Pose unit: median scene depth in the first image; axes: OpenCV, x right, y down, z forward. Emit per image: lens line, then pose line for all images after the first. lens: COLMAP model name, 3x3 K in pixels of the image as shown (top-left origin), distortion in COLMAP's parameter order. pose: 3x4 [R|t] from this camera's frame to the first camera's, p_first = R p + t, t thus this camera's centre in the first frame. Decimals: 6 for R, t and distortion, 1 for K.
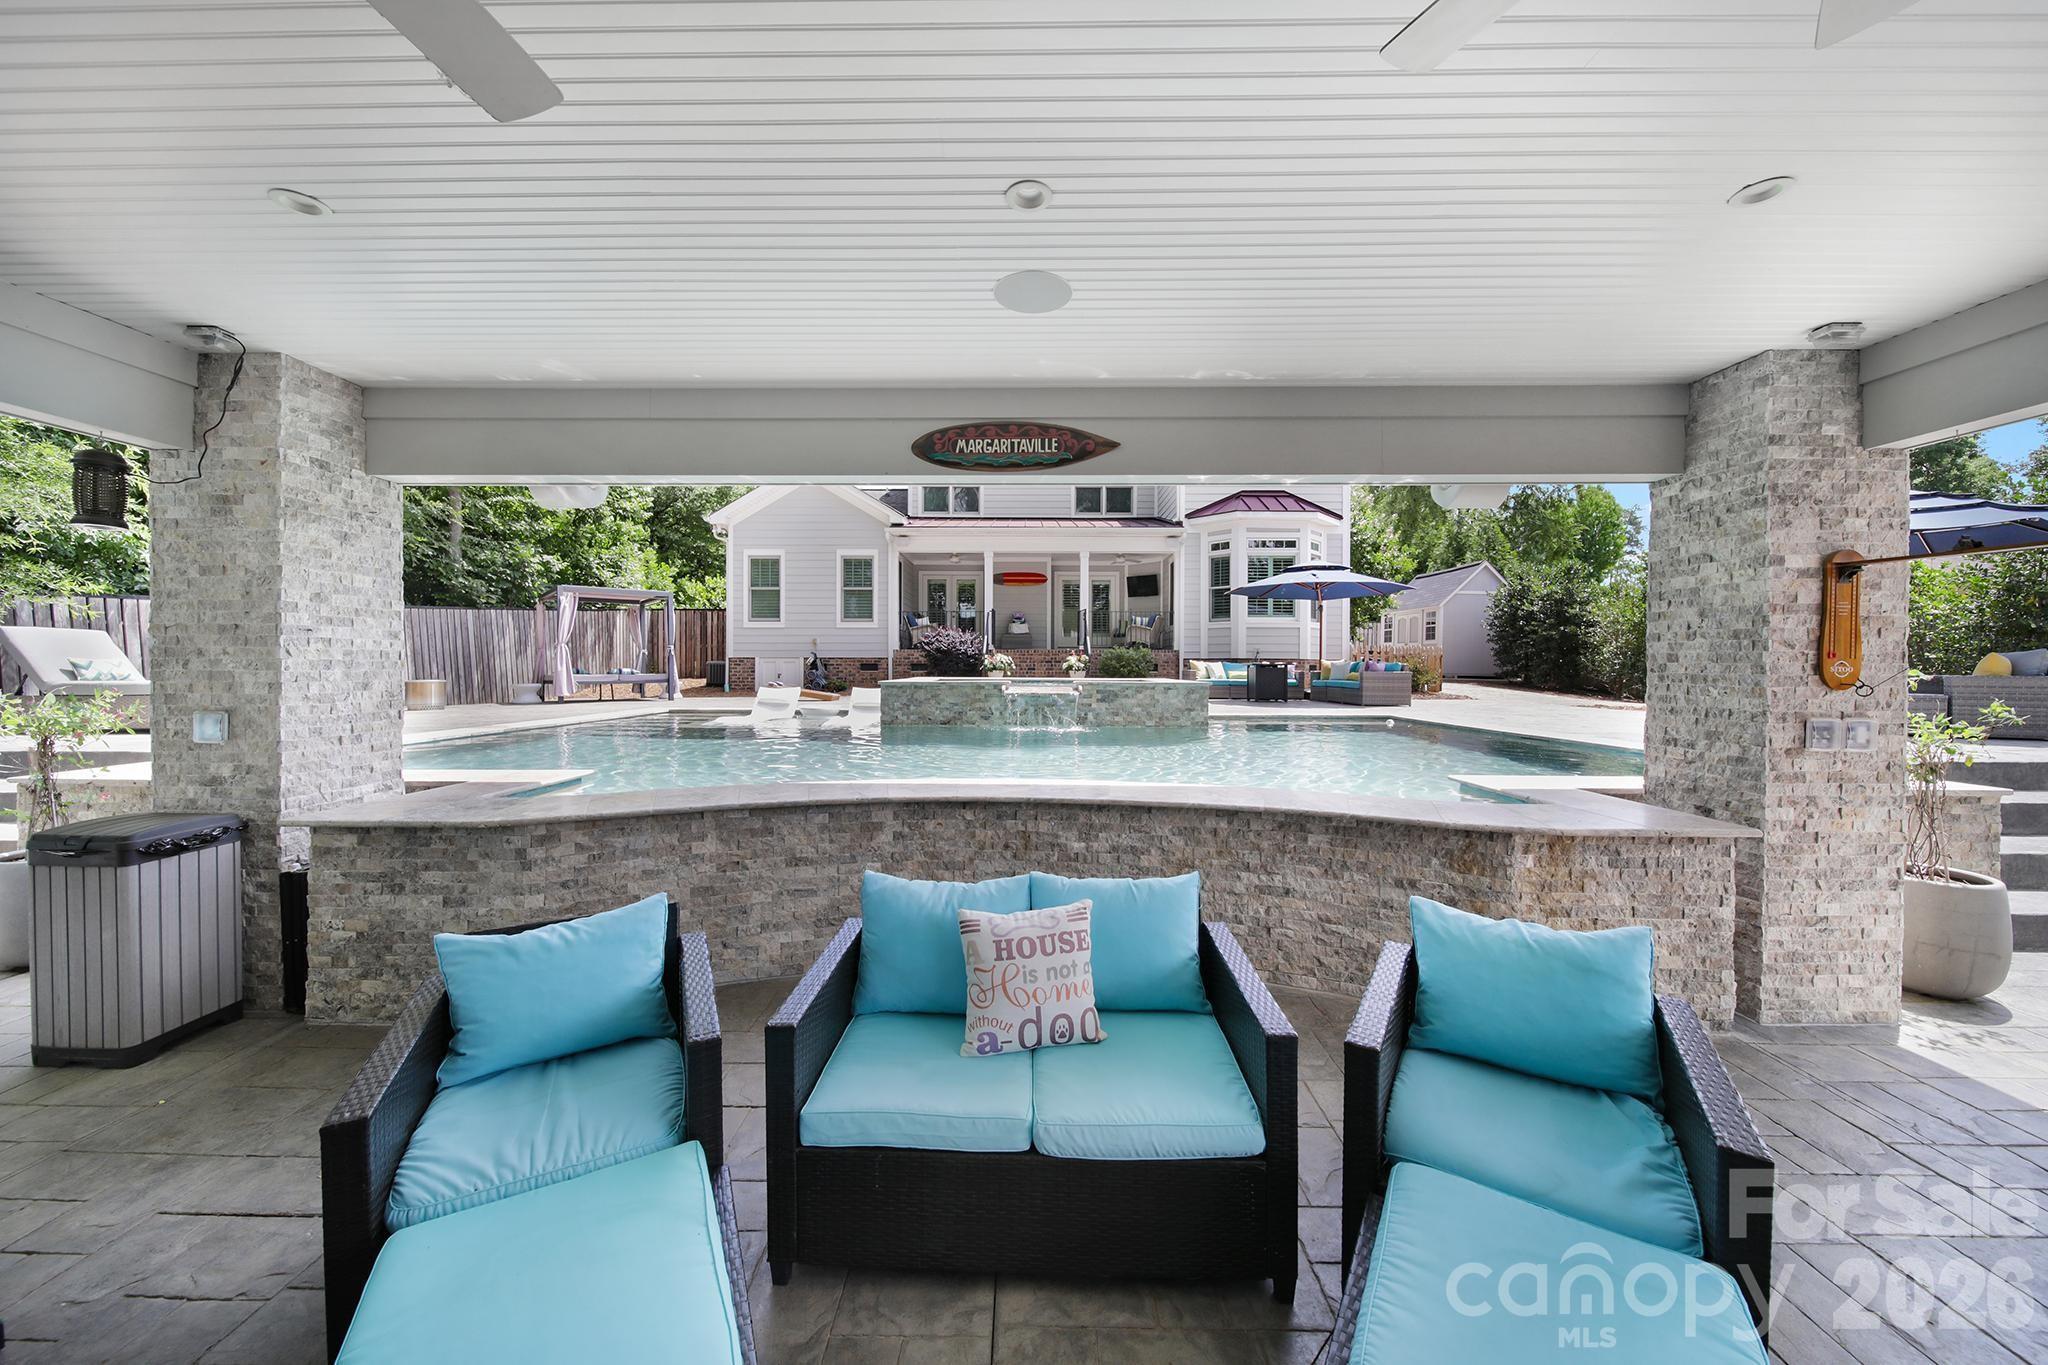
lens RADIAL K [[712.7, 0, 1023.4], [0, 712.7, 672.7], [0, 0, 1]] dist [-0.002309, -0.000239]
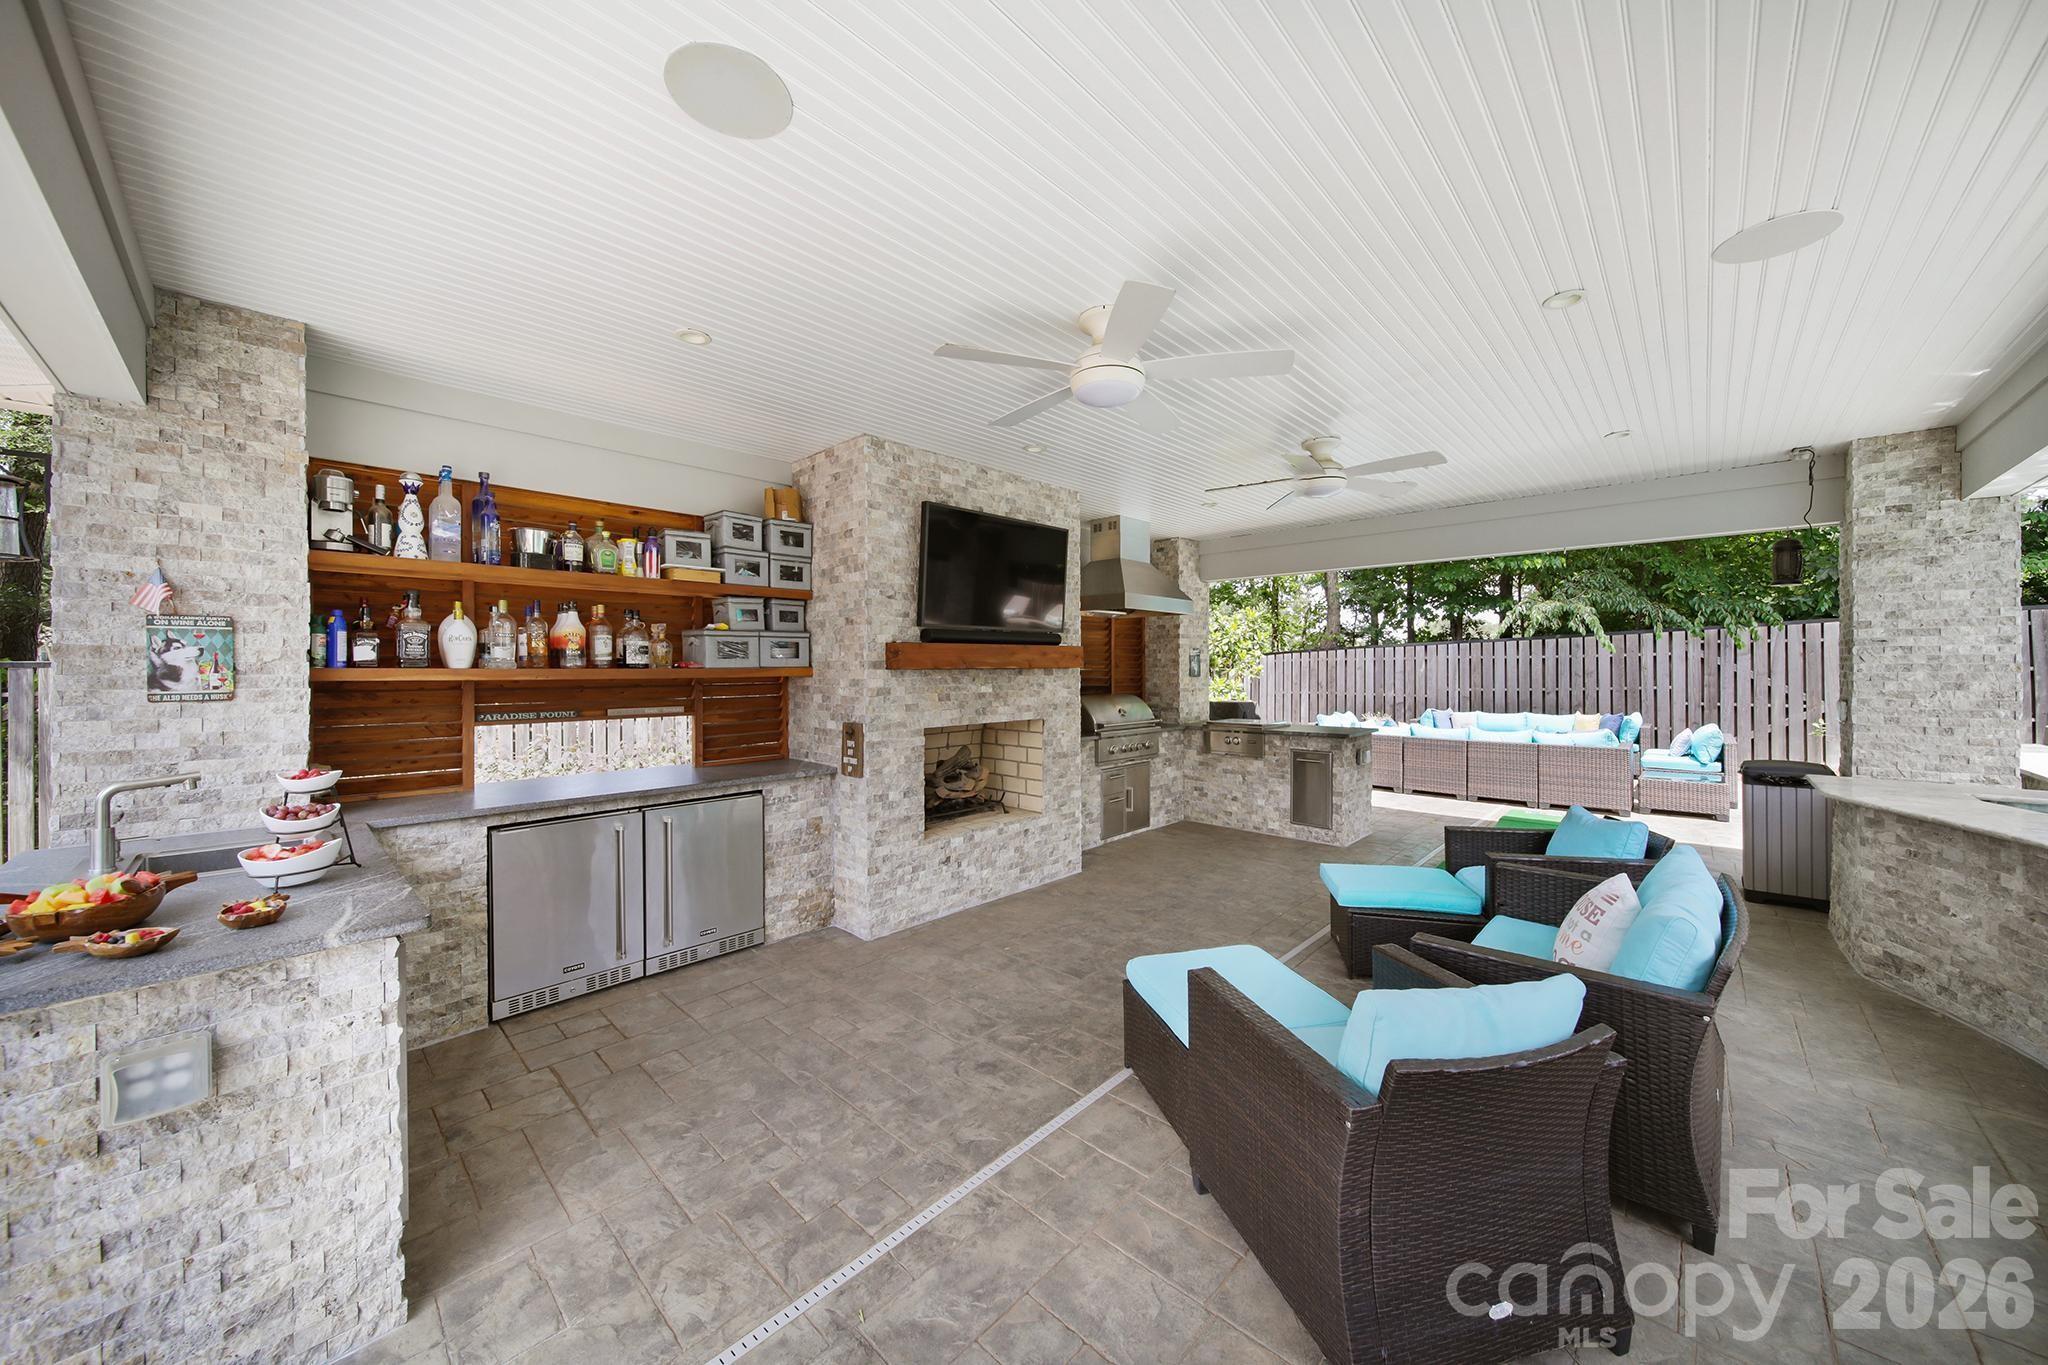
lens RADIAL K [[714.5, 0, 1021.2], [0, 714.5, 669.6], [0, 0, 1]] dist [-0.000259, -0.001553]
pose [[-0.680797, 0.001283, -0.732471, 0.191259], [-0.006253, 0.999952, 0.007563, -0.001503], [0.732446, 0.009729, -0.680756, 0.138640]]
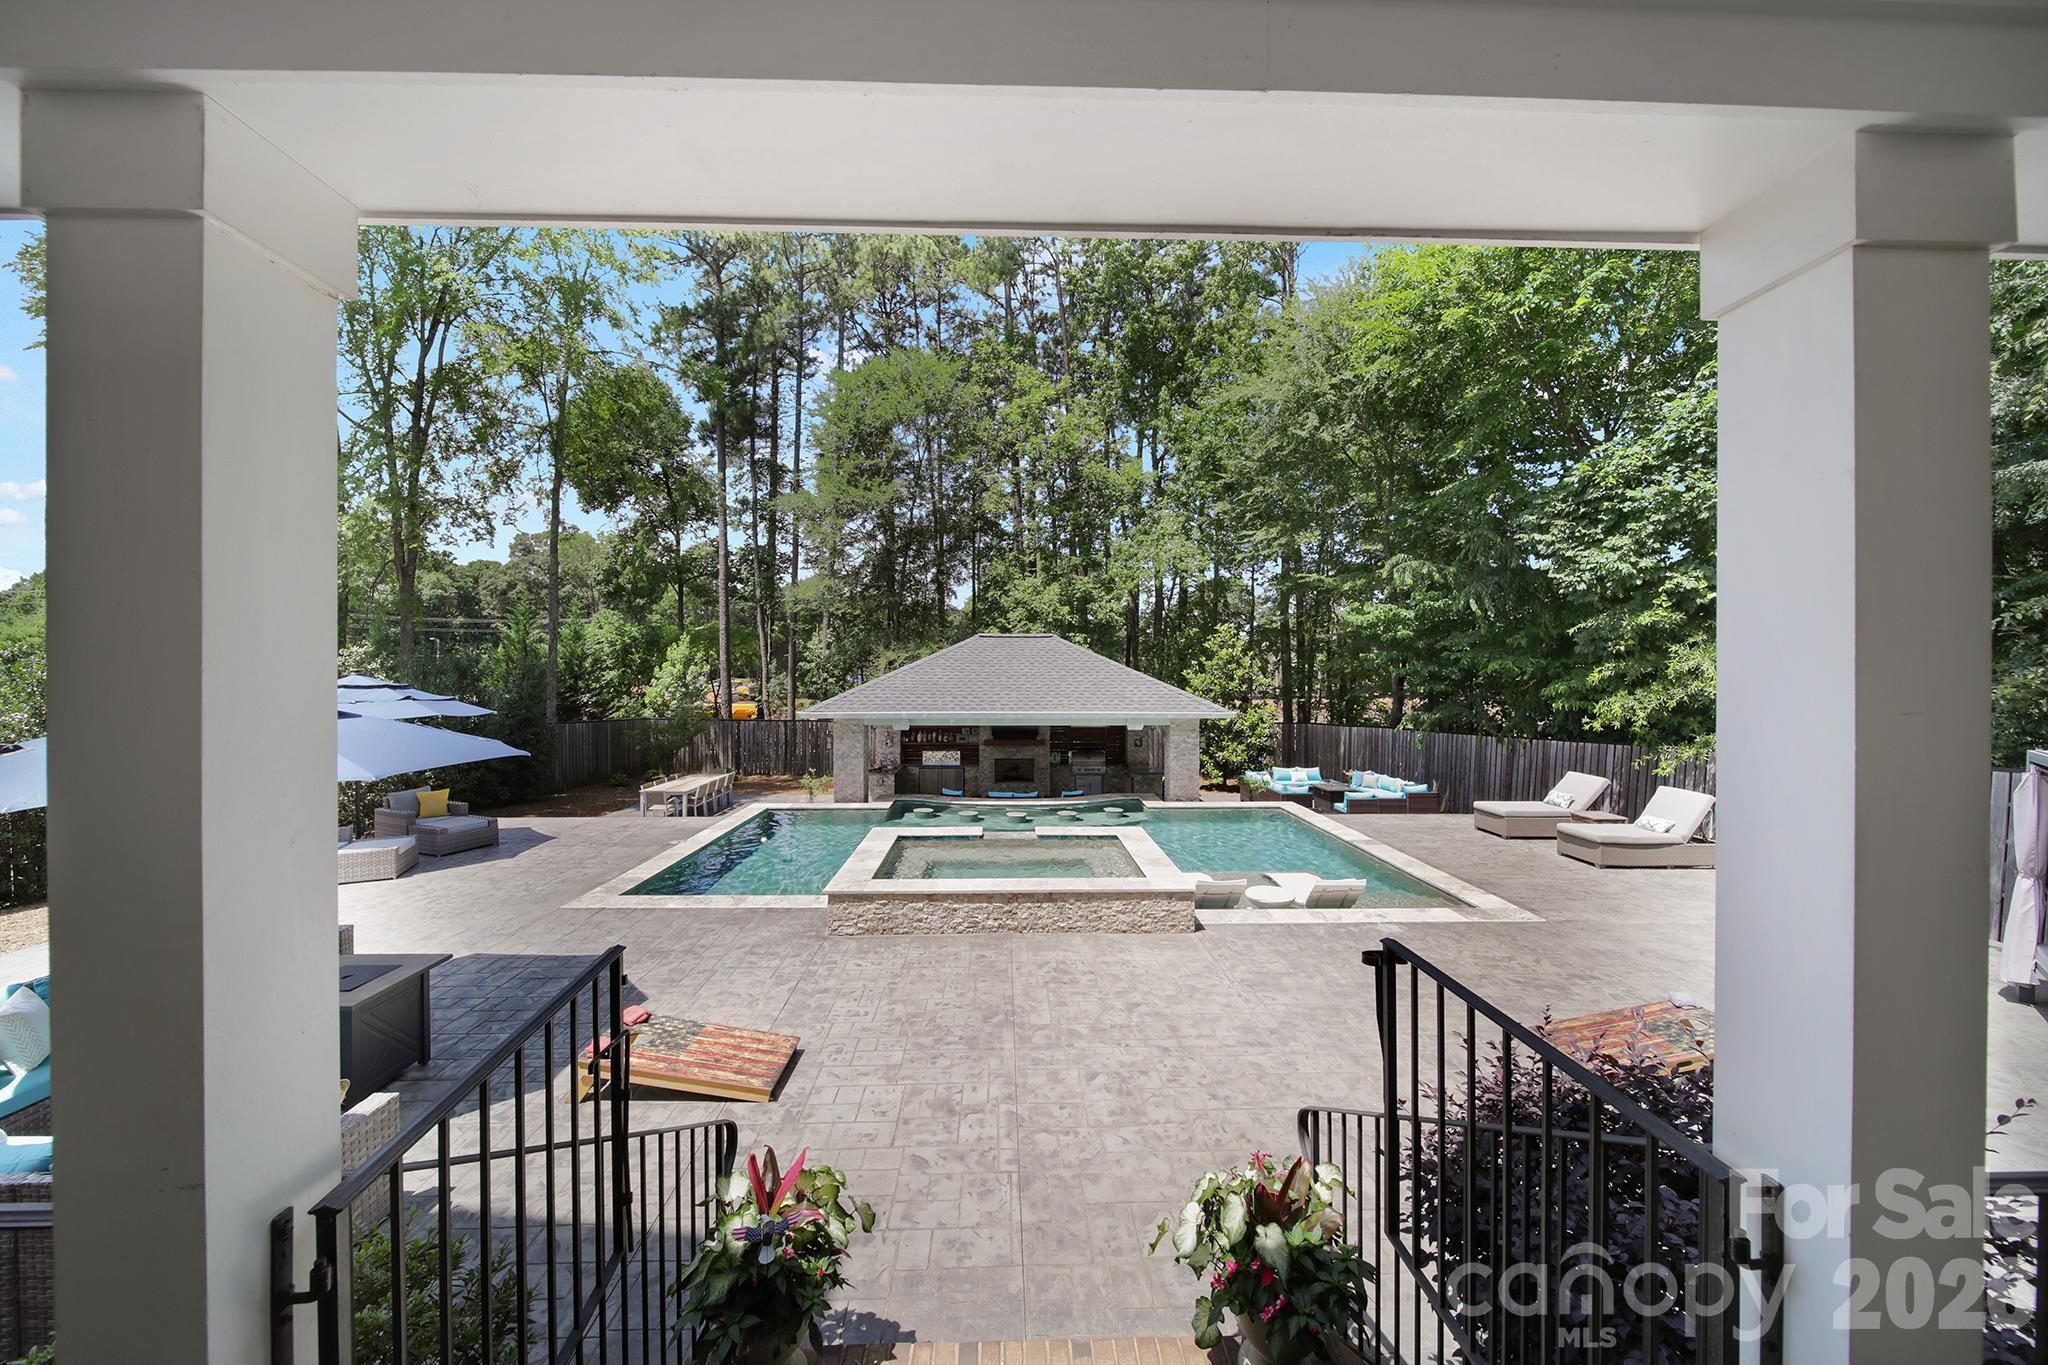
lens RADIAL K [[716.2, 0, 1016.0], [0, 716.2, 668.1], [0, 0, 1]] dist [-0.007124, -0.000149]
pose [[-0.999644, -0.002855, -0.026510, 0.023517], [-0.003088, 0.999957, 0.008753, -0.134580], [0.026484, 0.008832, -0.999610, 1.094416]]
